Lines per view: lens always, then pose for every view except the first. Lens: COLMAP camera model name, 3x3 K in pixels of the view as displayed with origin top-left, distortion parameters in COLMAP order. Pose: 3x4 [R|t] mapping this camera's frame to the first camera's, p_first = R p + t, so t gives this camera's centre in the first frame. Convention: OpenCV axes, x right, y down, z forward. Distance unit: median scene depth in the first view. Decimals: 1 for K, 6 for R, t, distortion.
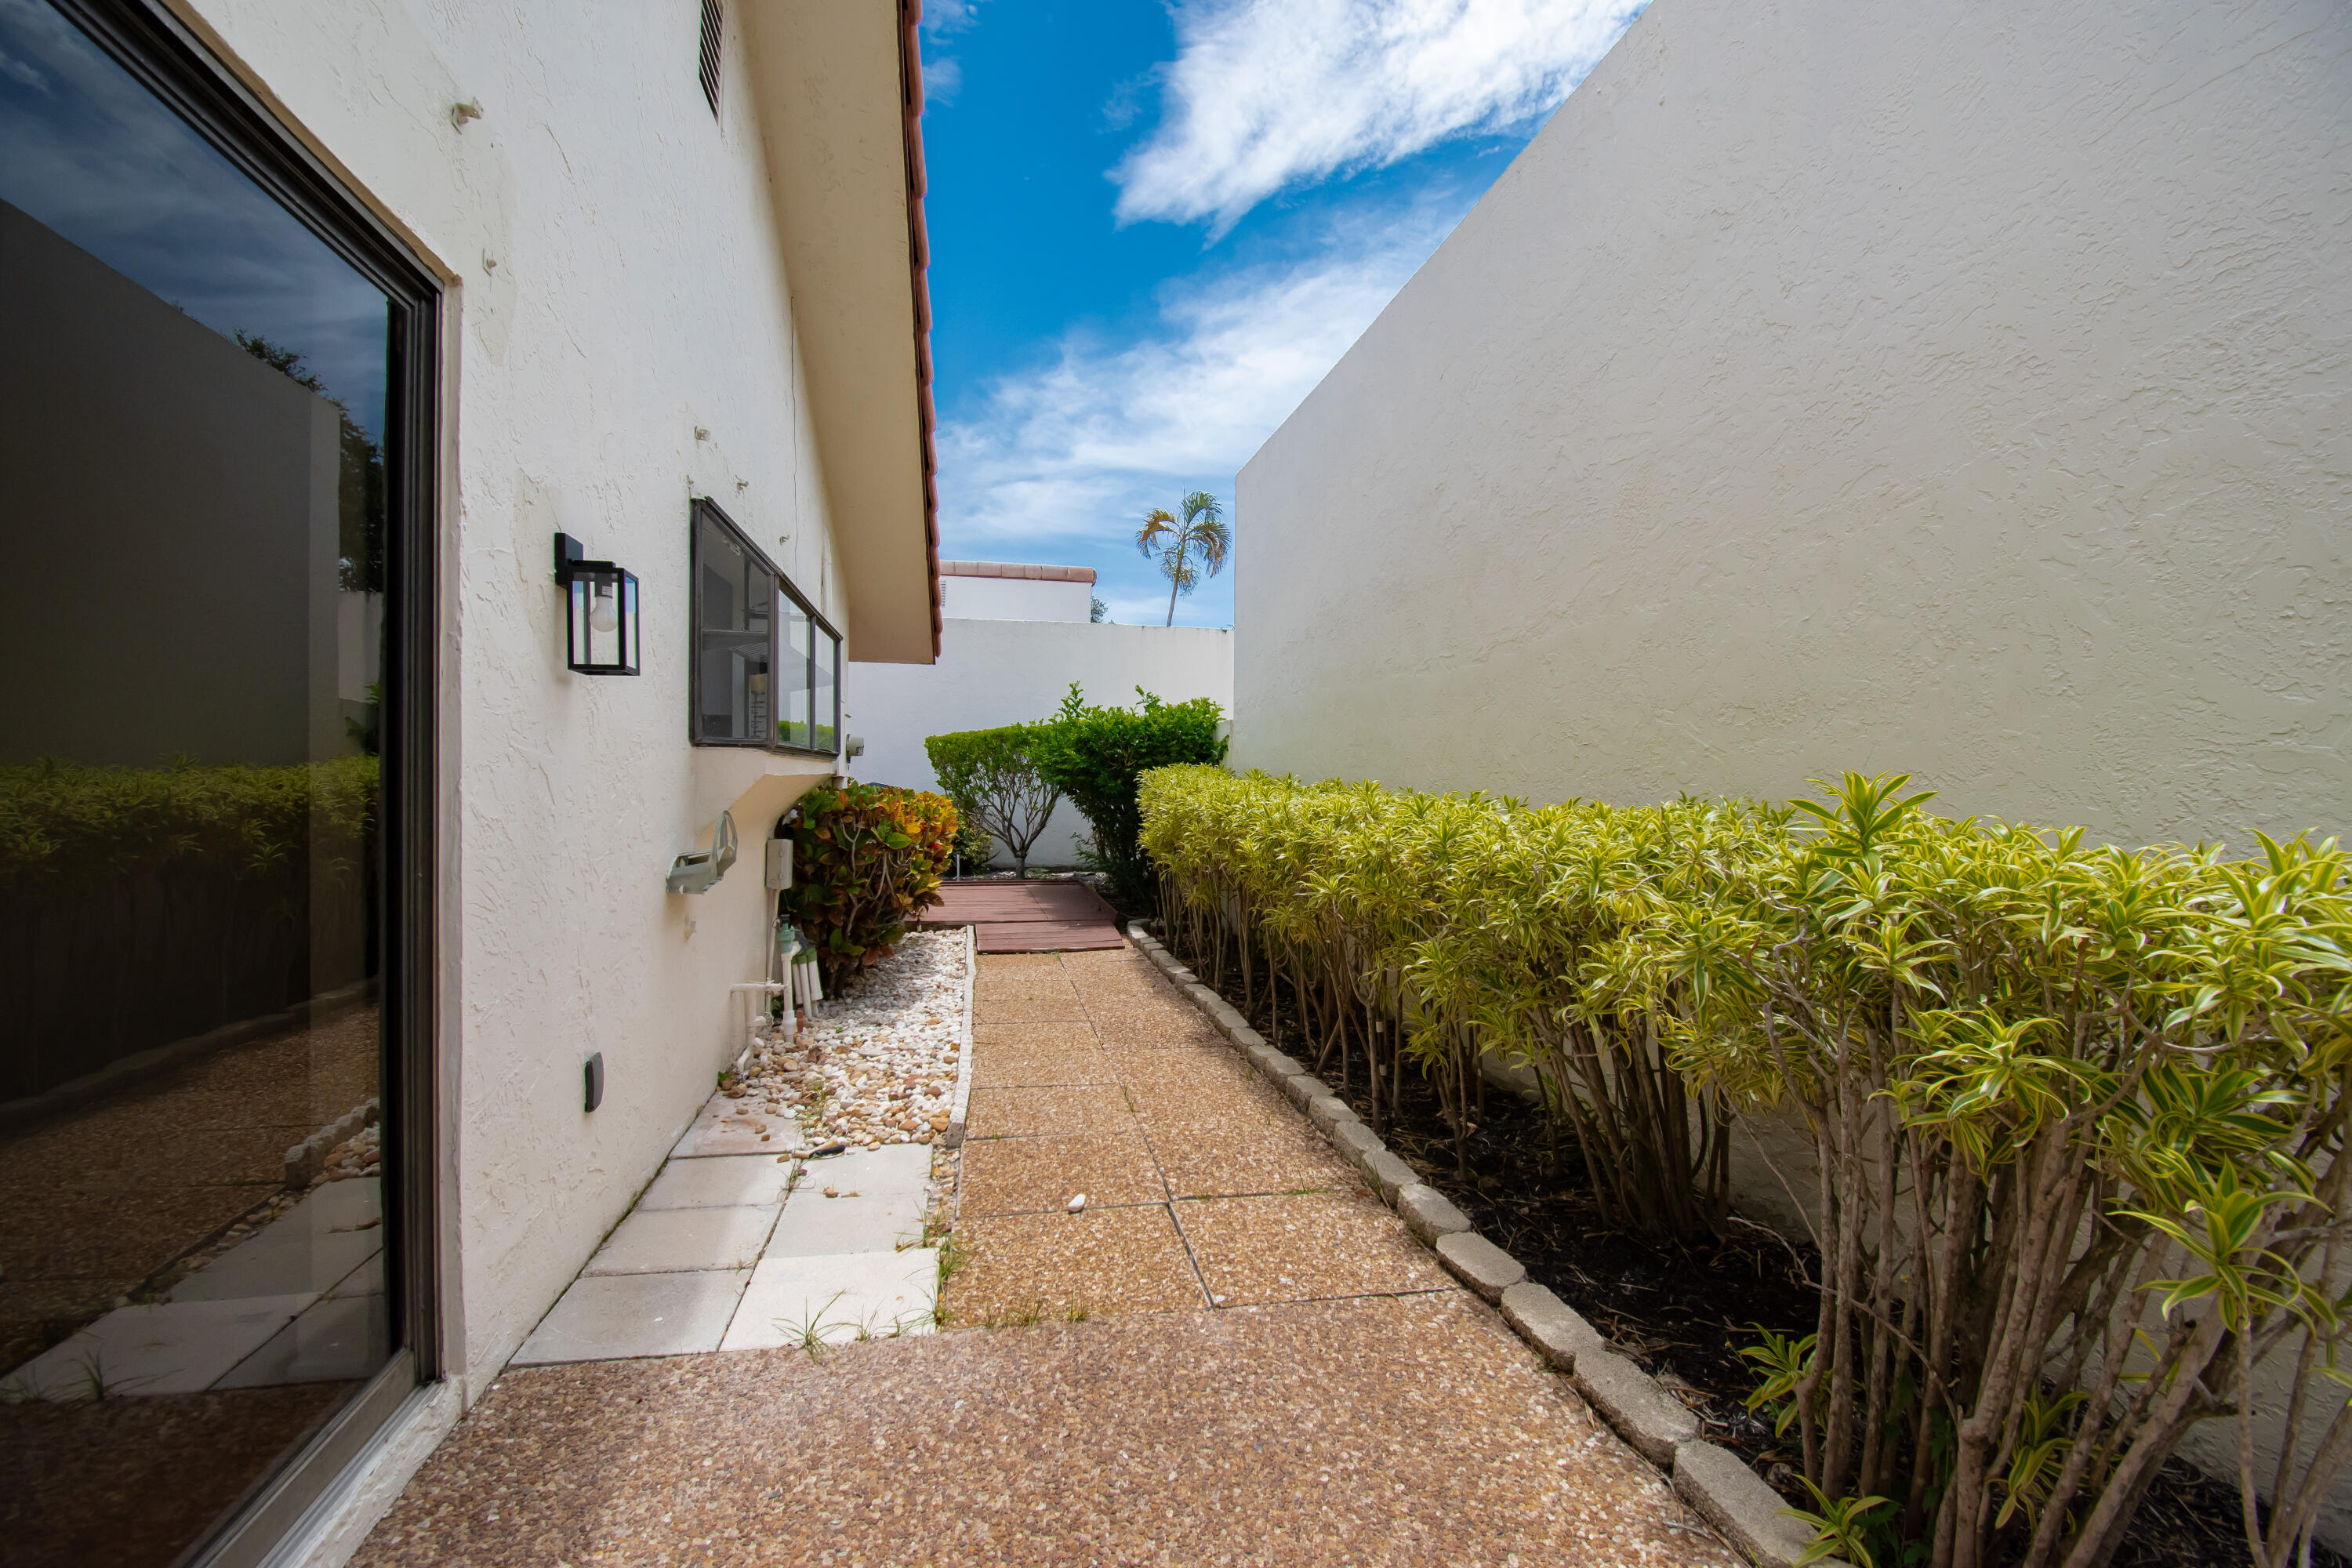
lens RADIAL K [[1039.2, 0, 1176.0], [0, 1039.2, 784.0], [0, 0, 1]] dist [0.000555, -0.016243]
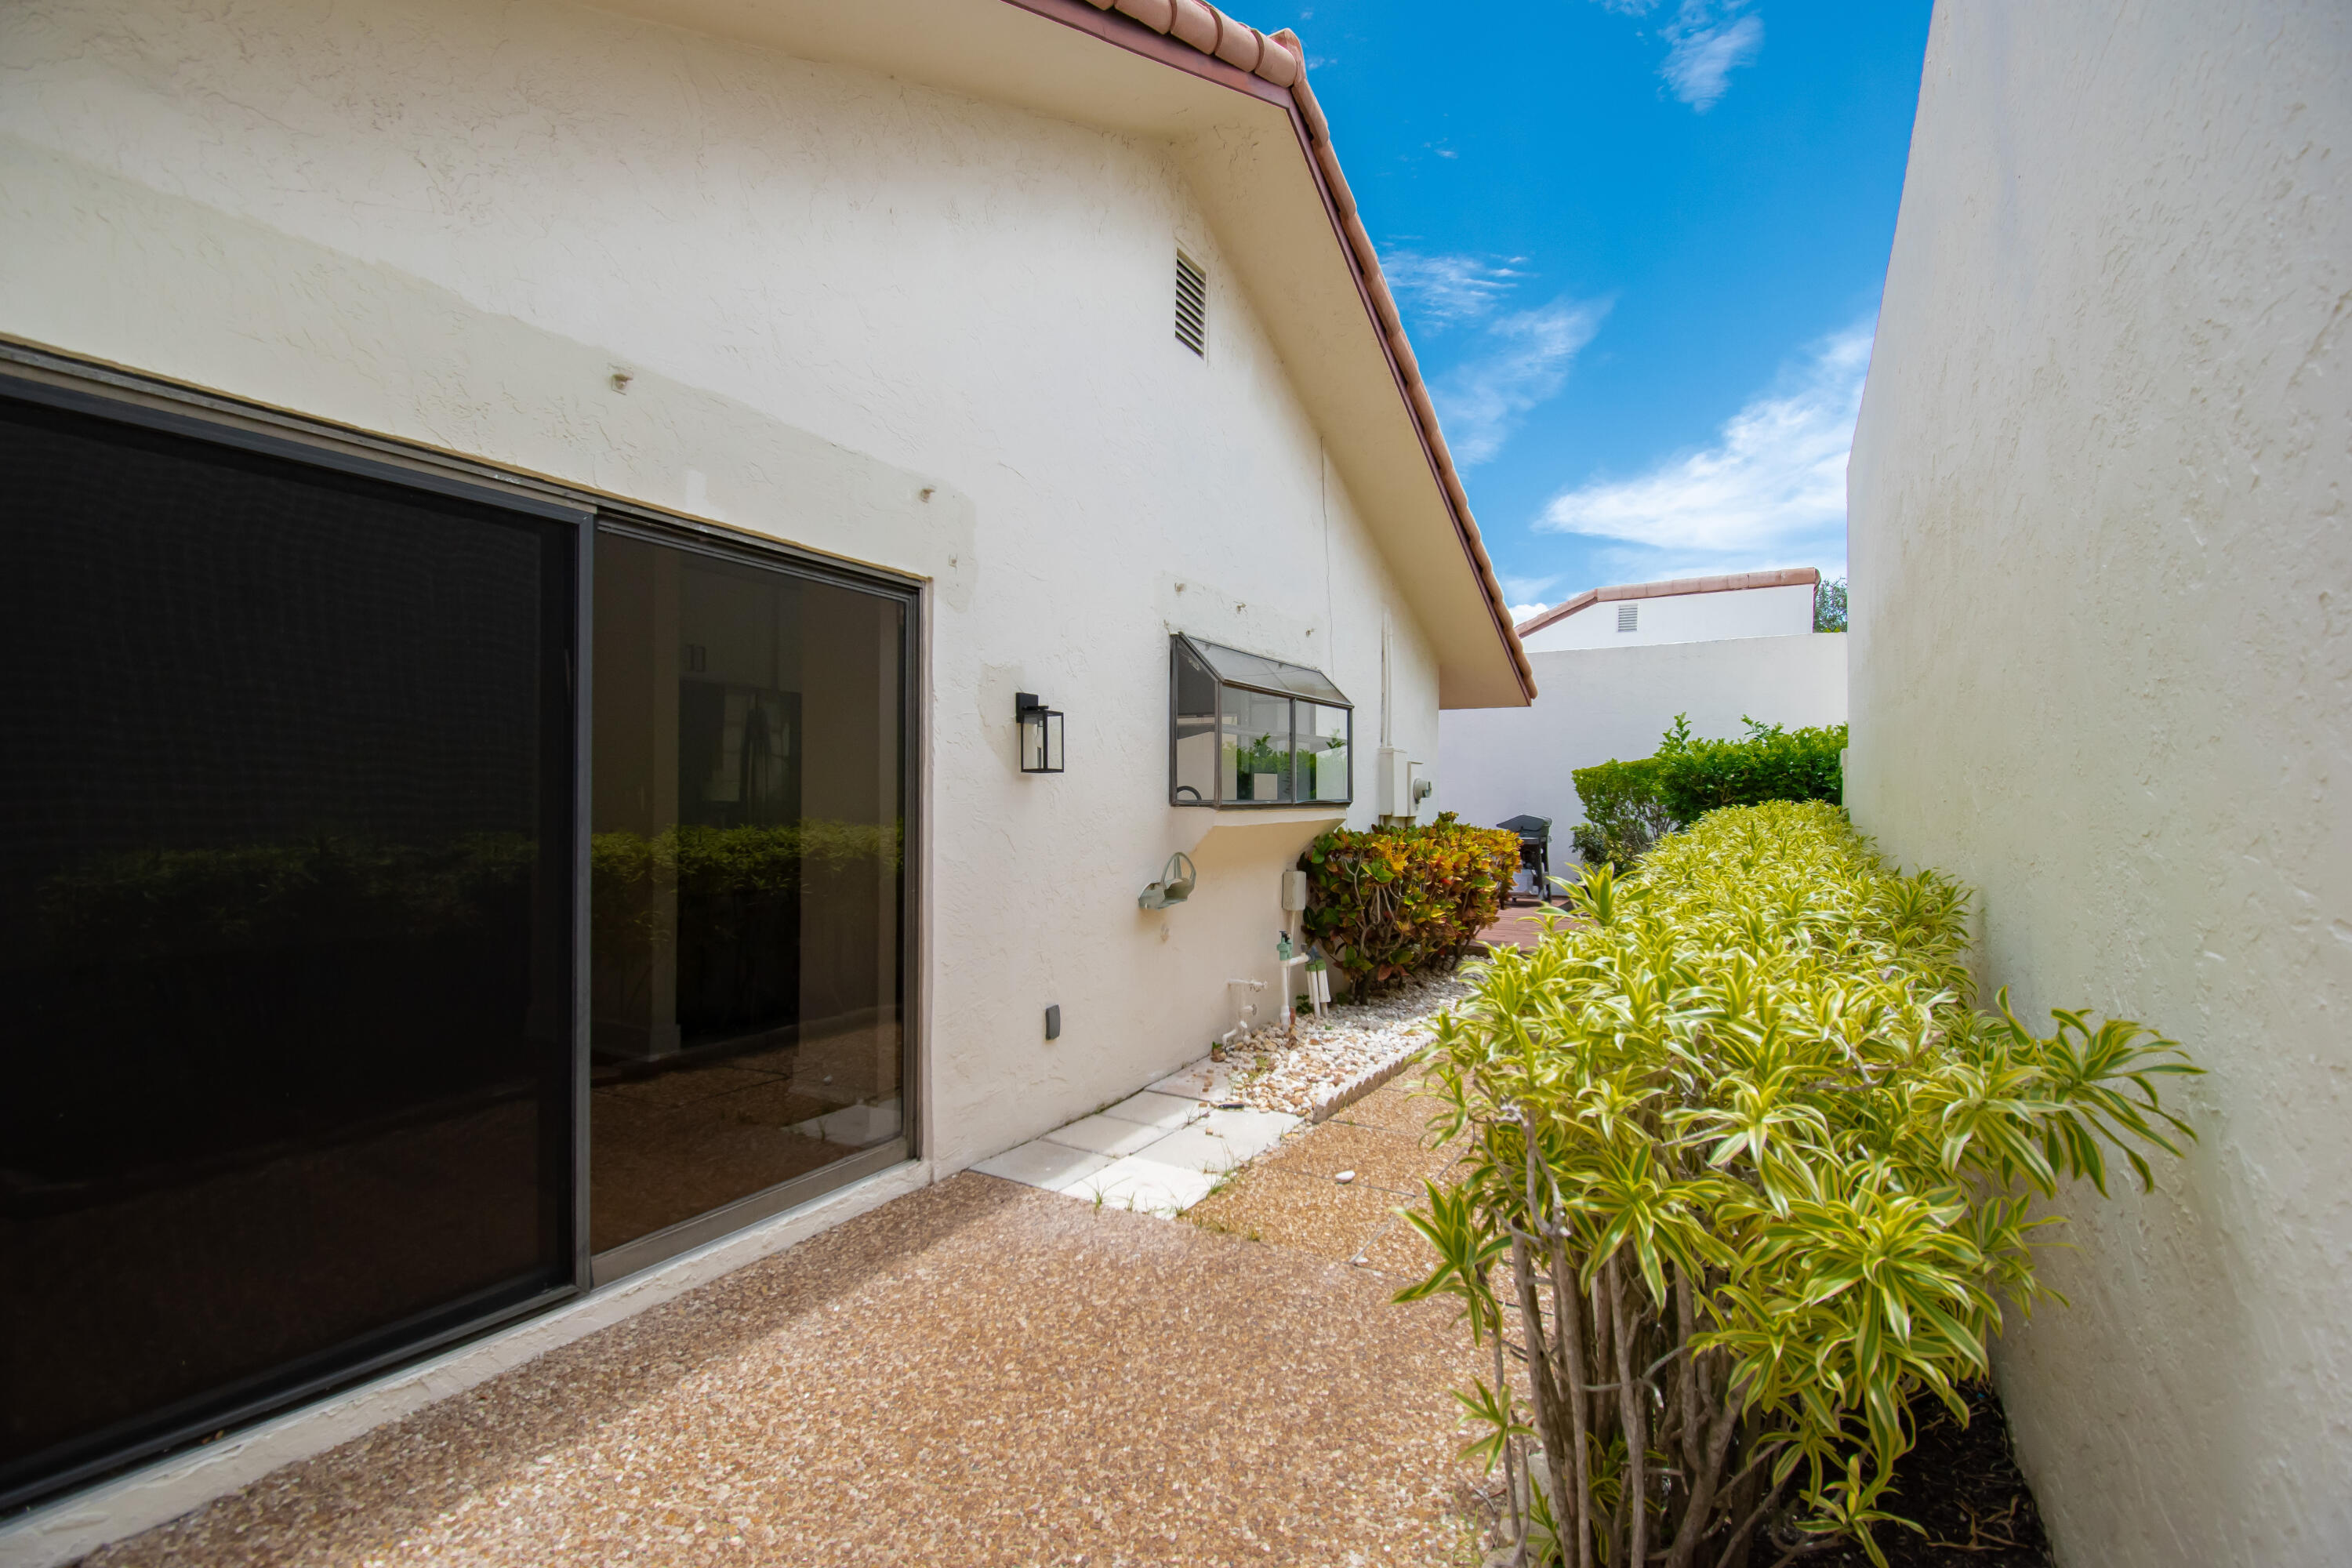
lens RADIAL K [[1030.6, 0, 1165.9], [0, 1030.6, 780.7], [0, 0, 1]] dist [-0.001691, -0.000199]
pose [[0.747343, -0.017262, -0.664214, 0.483924], [0.001340, 0.999700, -0.024474, -0.037648], [0.664437, 0.017400, 0.747142, -0.069182]]
